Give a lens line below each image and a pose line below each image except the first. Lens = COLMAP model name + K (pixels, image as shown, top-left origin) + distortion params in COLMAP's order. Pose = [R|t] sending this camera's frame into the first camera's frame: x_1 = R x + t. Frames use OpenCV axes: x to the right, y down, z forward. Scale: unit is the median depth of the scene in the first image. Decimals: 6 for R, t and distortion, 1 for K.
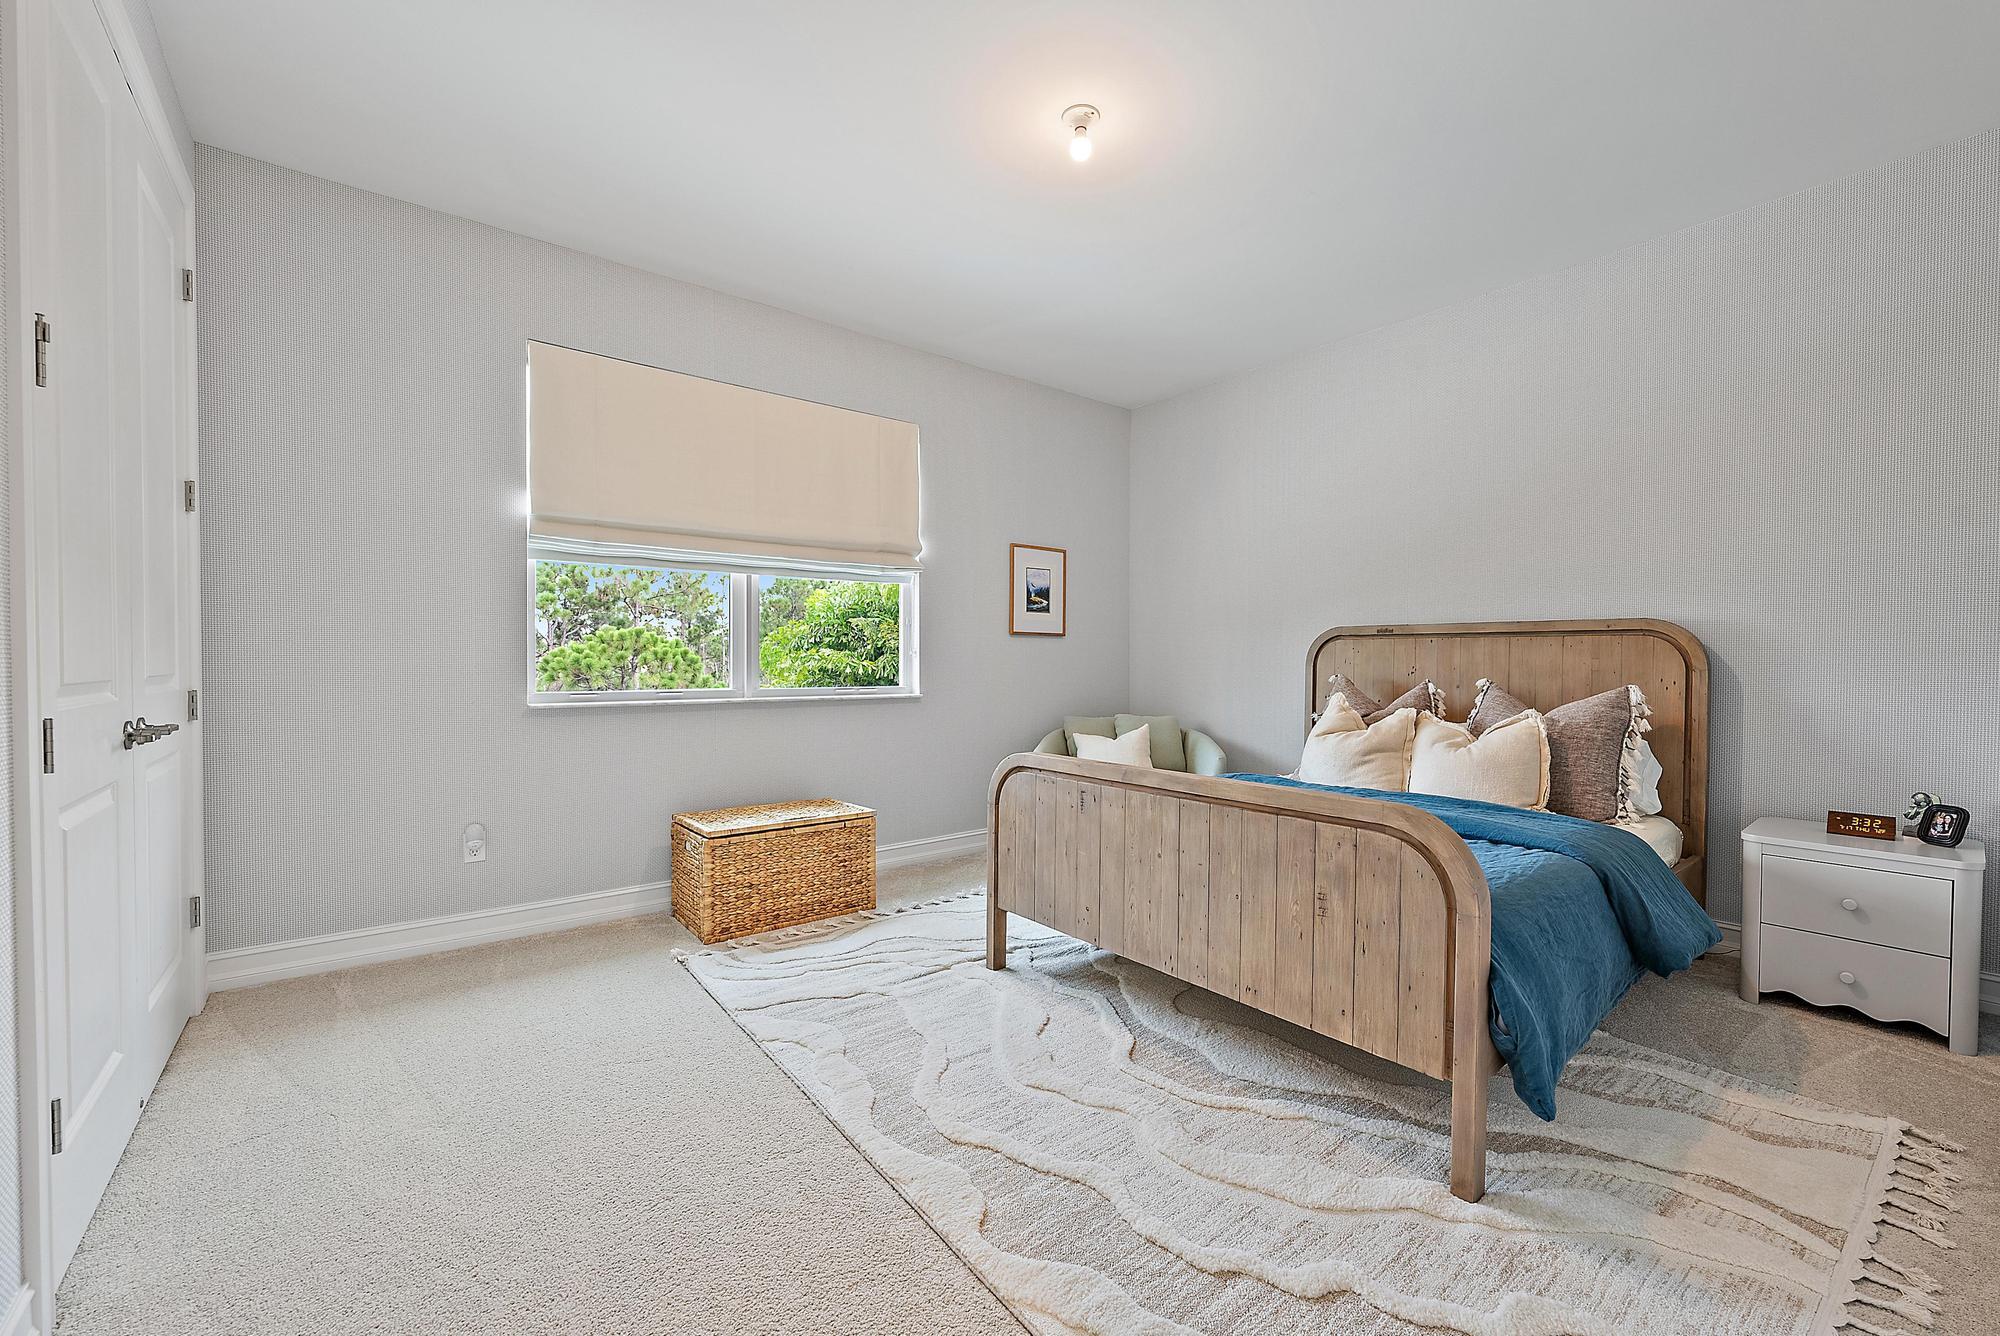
lens RADIAL K [[795.0, 0, 1000.0], [0, 795.0, 668.0], [0, 0, 1]] dist [0.000138, -0.000014]
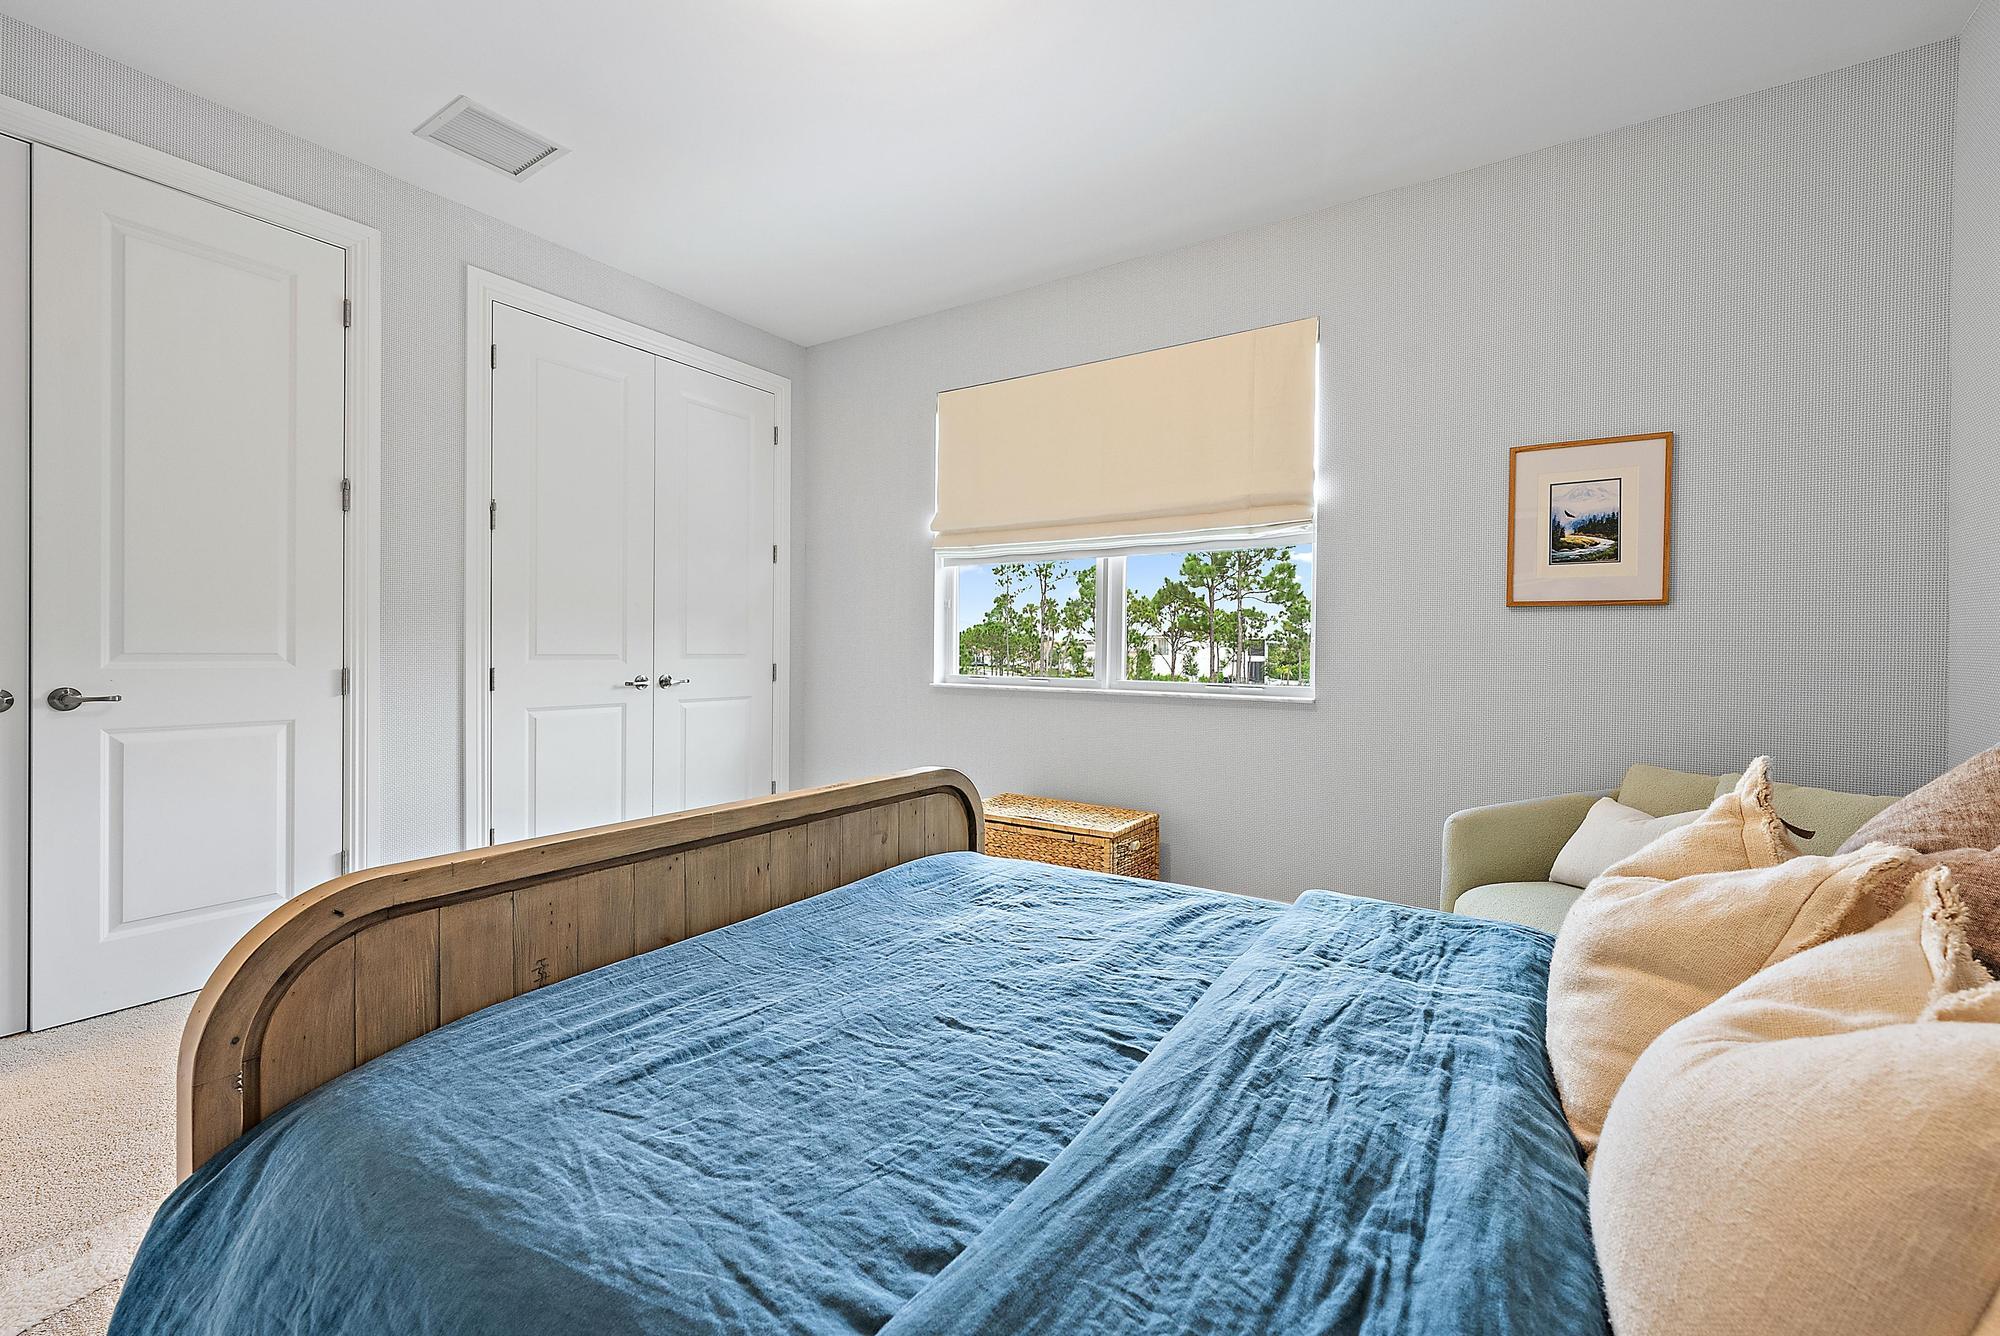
lens RADIAL K [[827.6, 0, 1004.2], [0, 827.6, 649.6], [0, 0, 1]] dist [-0.000877, -0.000053]
pose [[0.324682, -0.000647, -0.945823, 0.461244], [-0.018344, 0.999807, -0.006981, -0.000329], [0.945645, 0.019617, 0.324607, 0.460453]]
